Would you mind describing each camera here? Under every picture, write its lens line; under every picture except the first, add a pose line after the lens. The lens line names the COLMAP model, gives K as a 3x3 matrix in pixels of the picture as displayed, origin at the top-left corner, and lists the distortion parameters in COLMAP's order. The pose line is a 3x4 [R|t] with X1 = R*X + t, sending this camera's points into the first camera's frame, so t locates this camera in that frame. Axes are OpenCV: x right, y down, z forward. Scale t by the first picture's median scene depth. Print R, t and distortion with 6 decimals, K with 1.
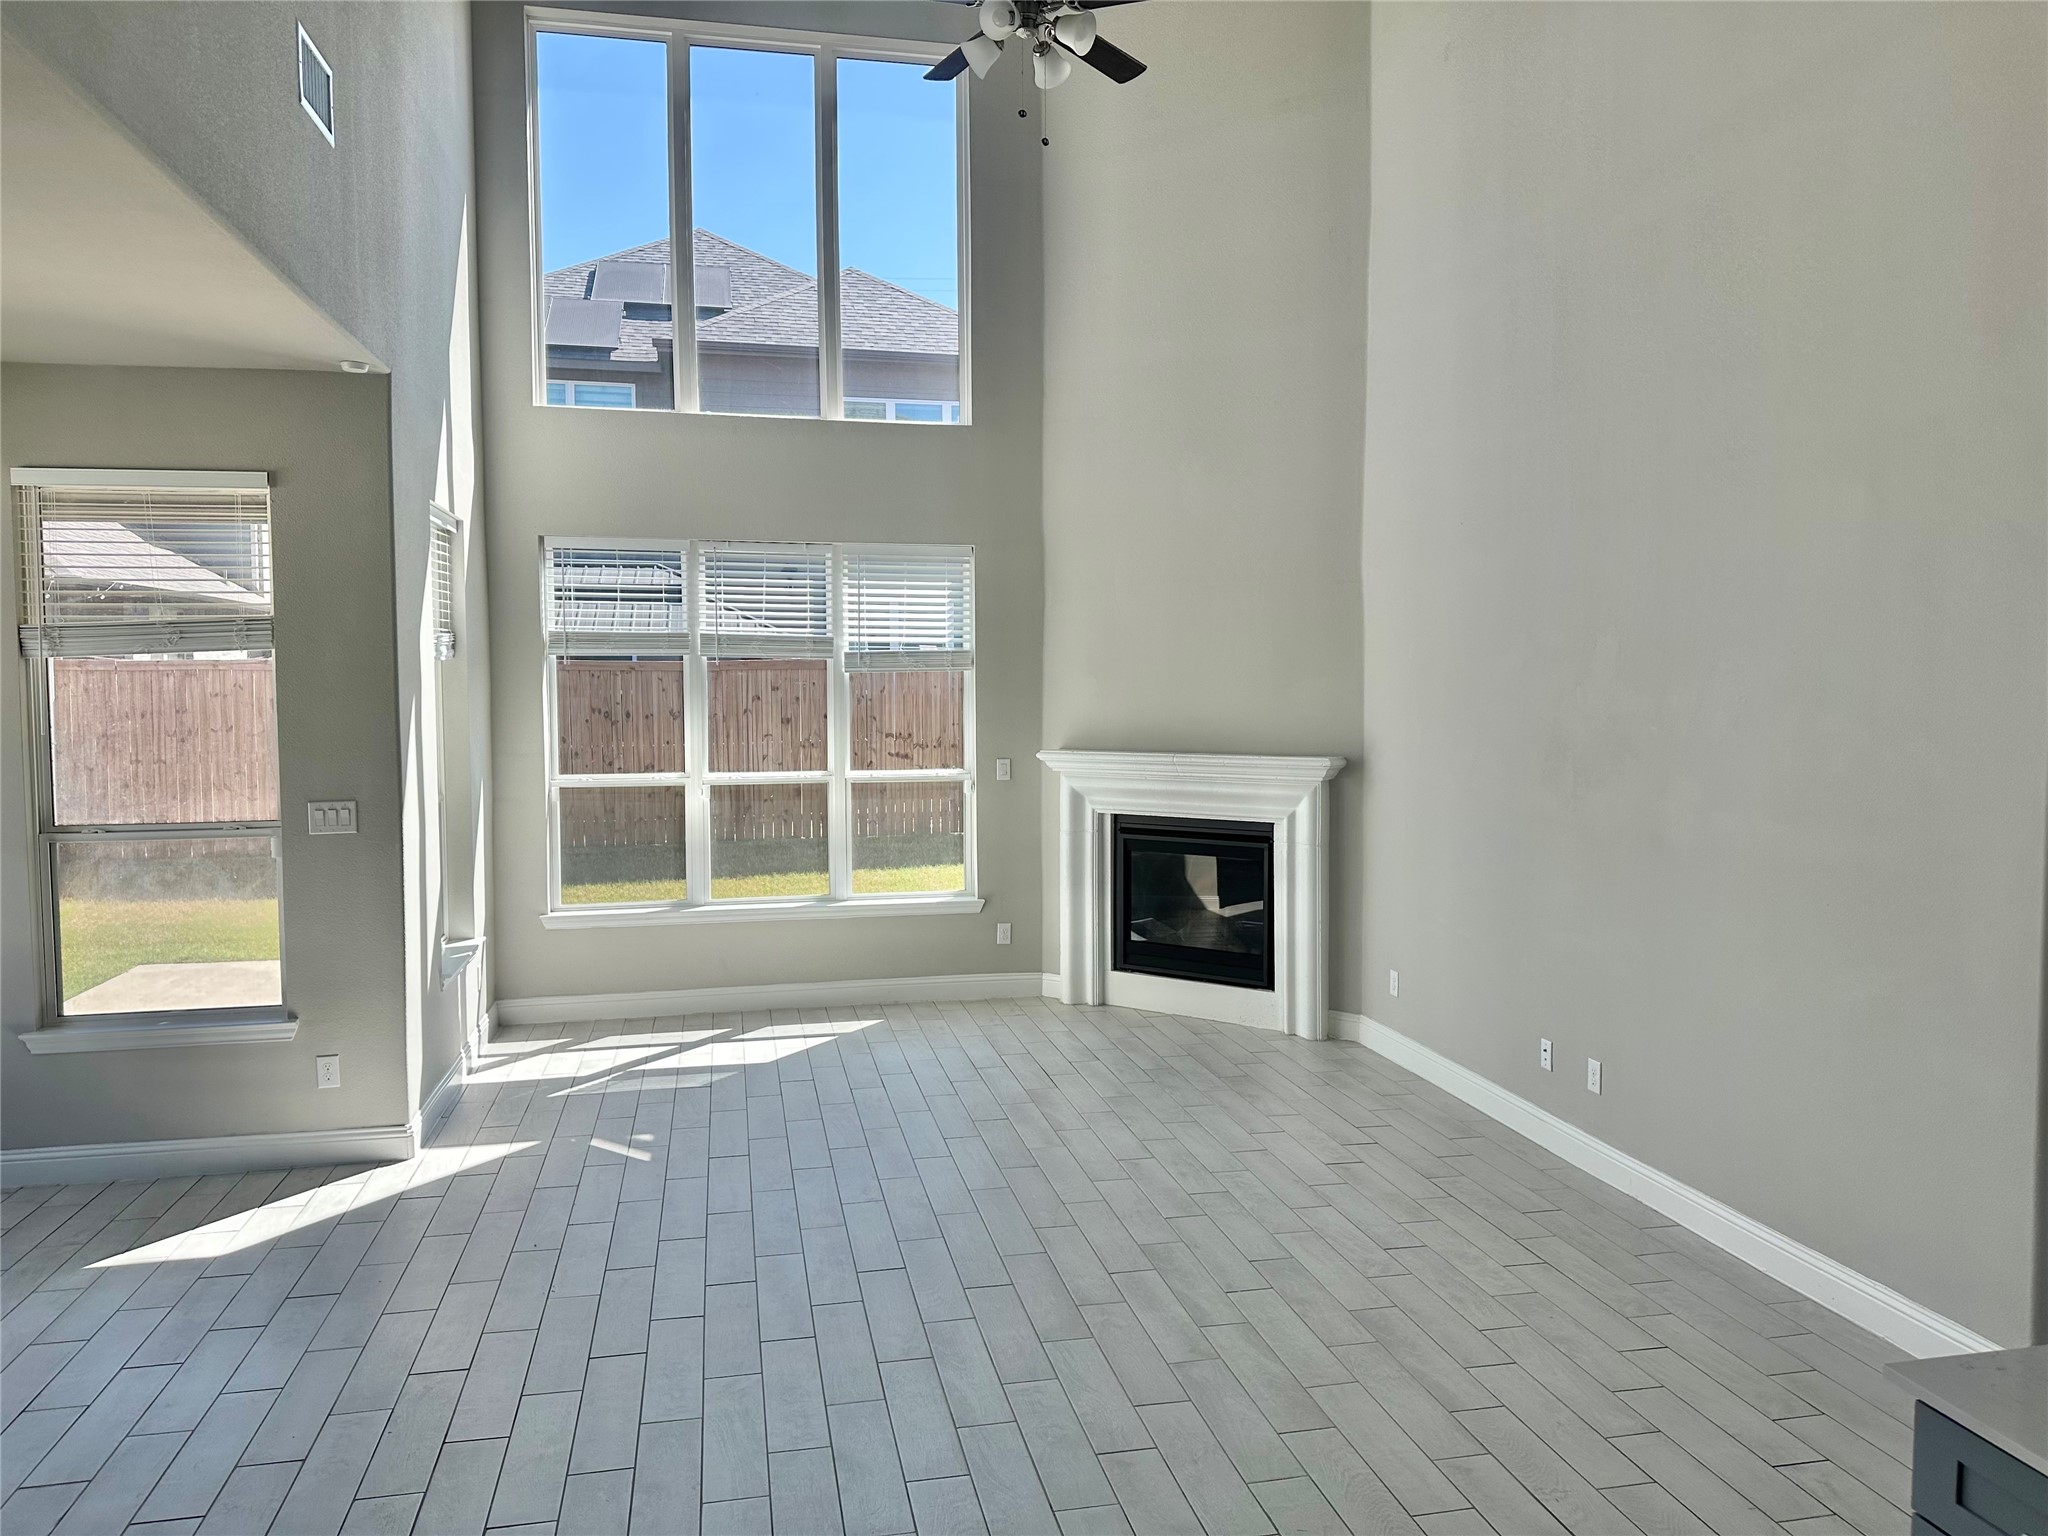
lens RADIAL K [[1430.3, 0, 1020.0], [0, 1430.3, 766.0], [0, 0, 1]] dist [0.048498, -0.055075]
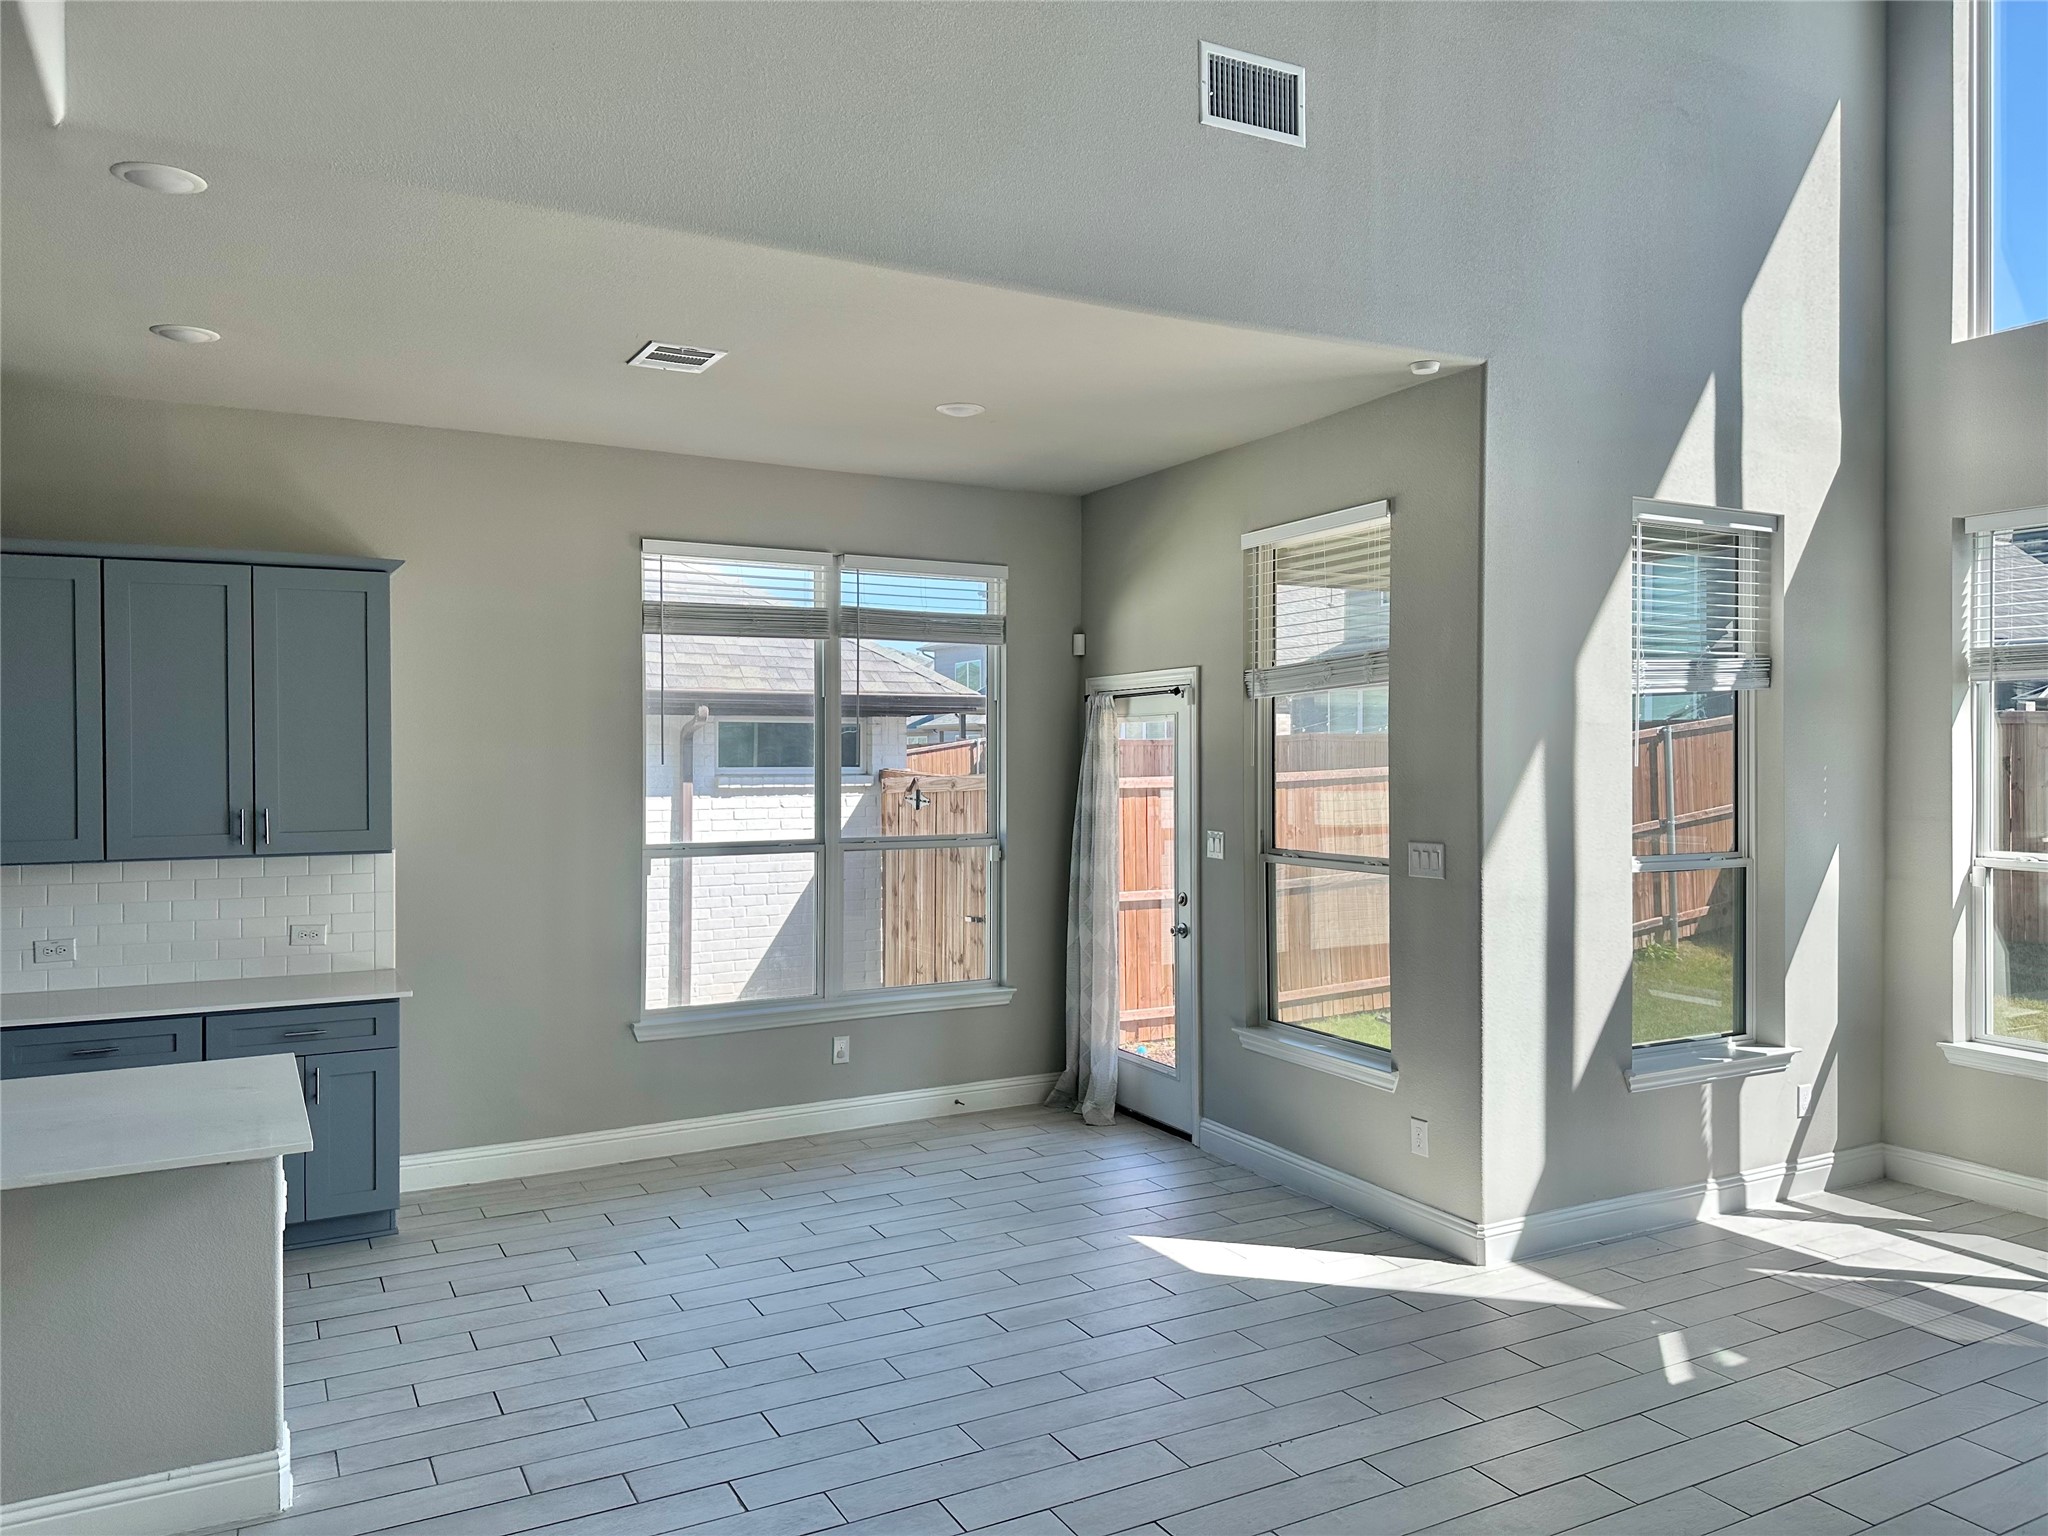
lens RADIAL K [[1430.3, 0, 1011.0], [0, 1430.3, 759.5], [0, 0, 1]] dist [0.048498, -0.055075]
pose [[0.280599, 0.003690, -0.959818, 0.227857], [-0.058660, 0.998189, -0.013312, -0.000408], [0.958031, 0.060038, 0.280307, 0.335446]]
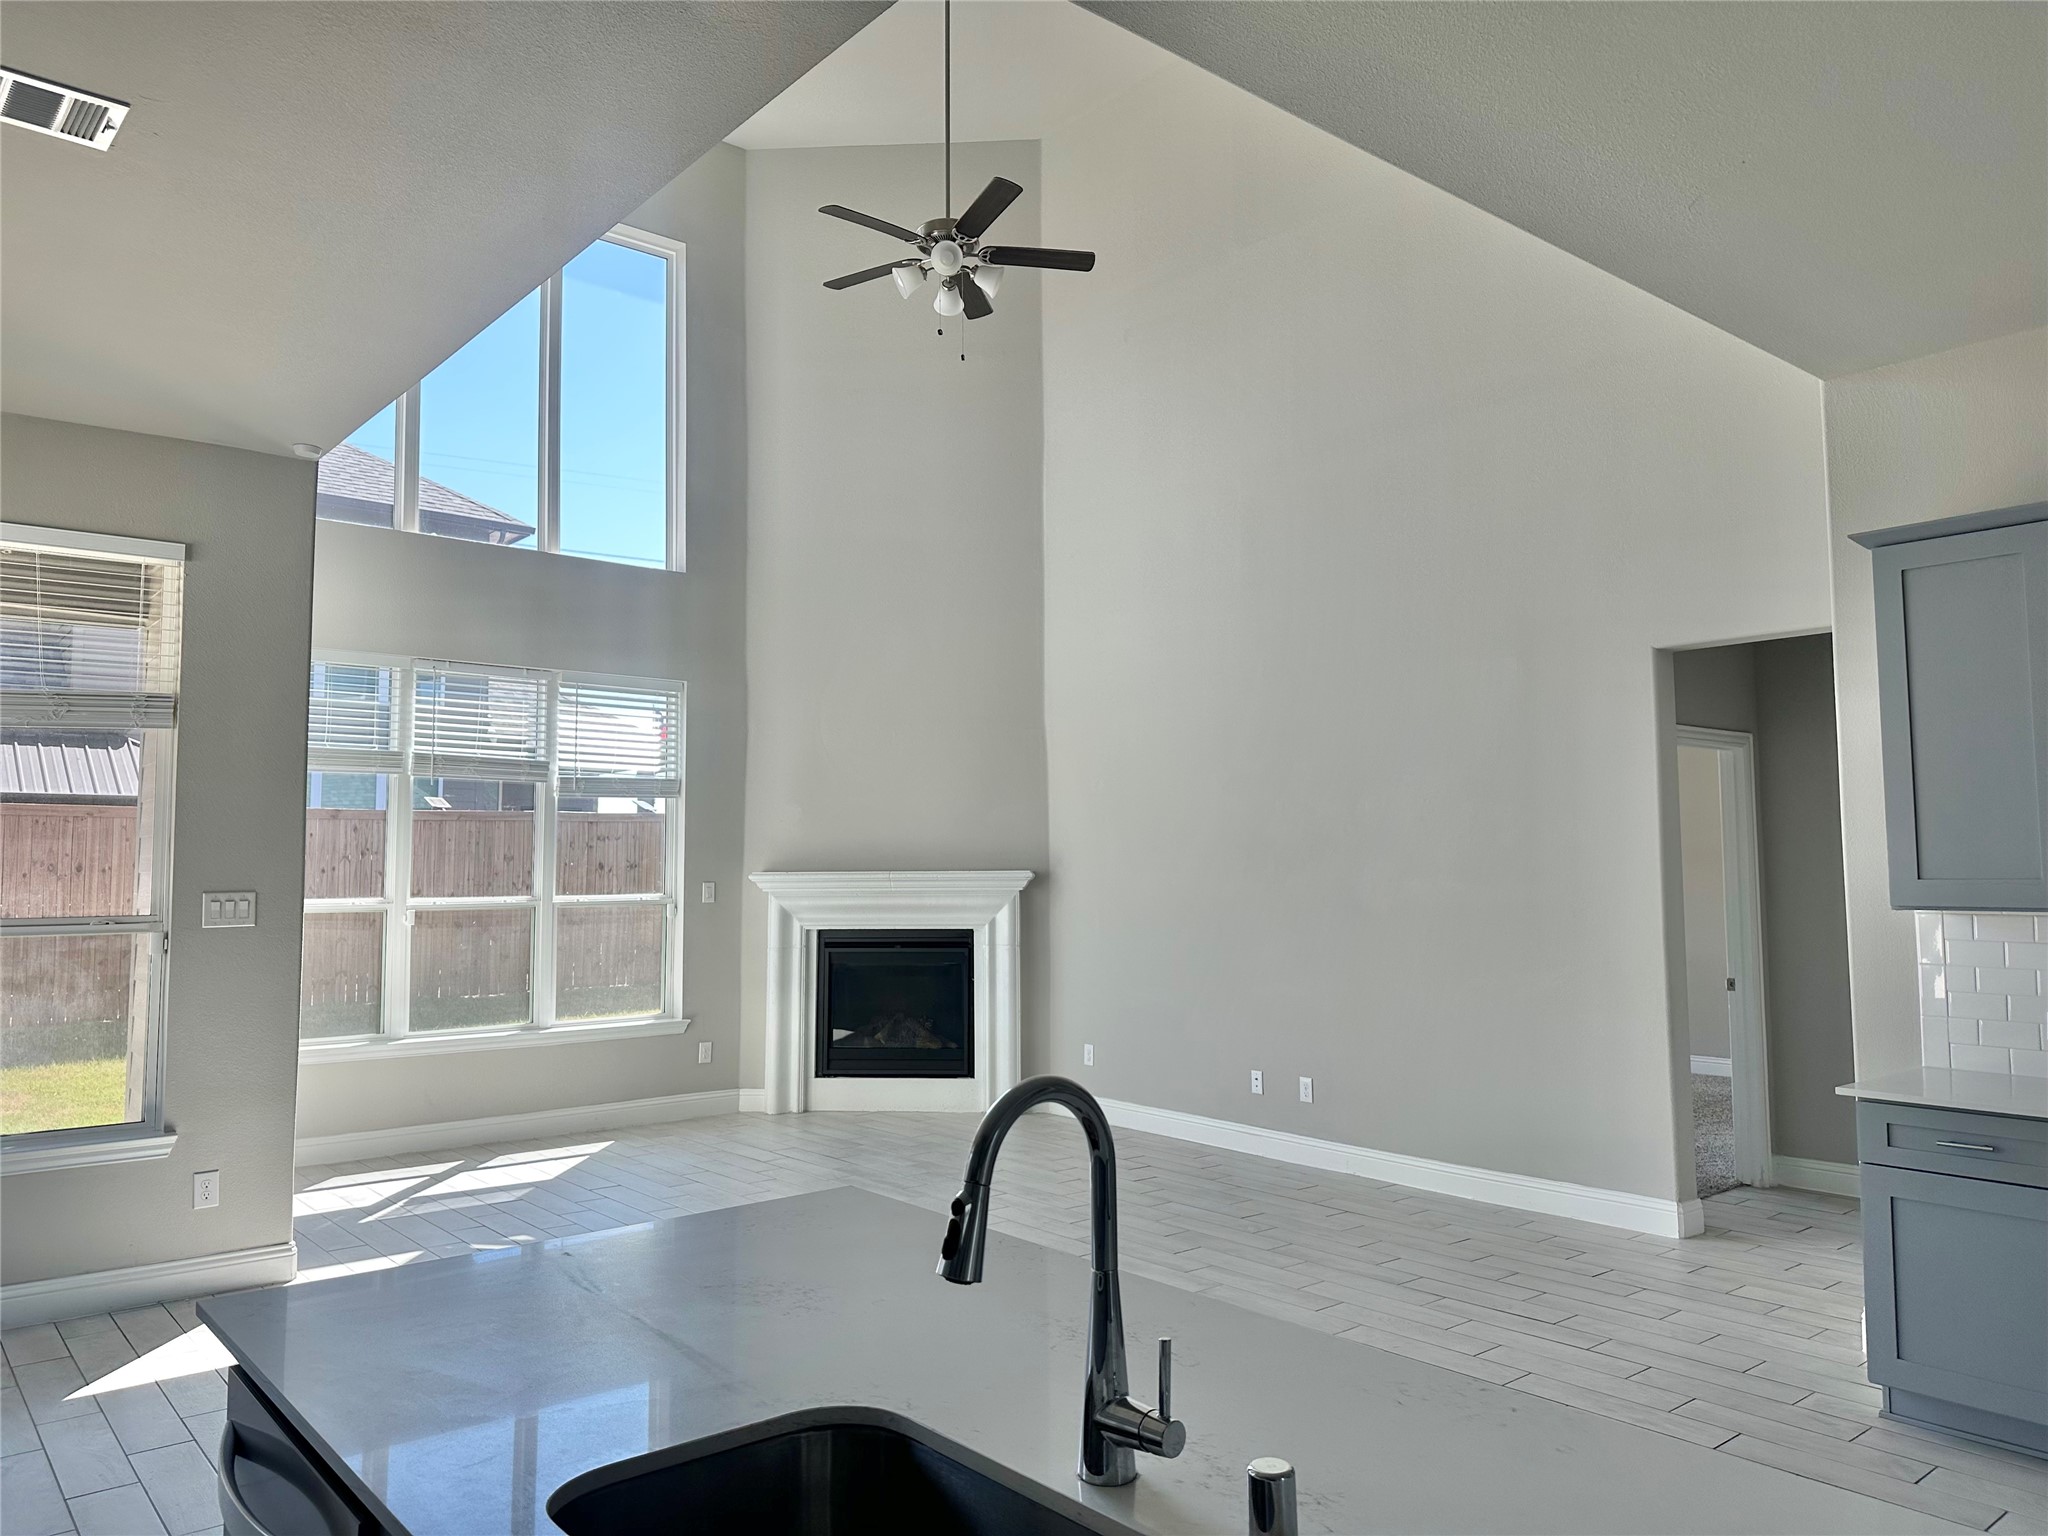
lens RADIAL K [[1430.3, 0, 1044.0], [0, 1430.3, 751.2], [0, 0, 1]] dist [0.048498, -0.055075]
pose [[0.883000, 0.036174, 0.467978, -0.312544], [0.030849, 0.990398, -0.134763, 0.053207], [-0.468359, 0.133432, 0.873405, -0.056984]]
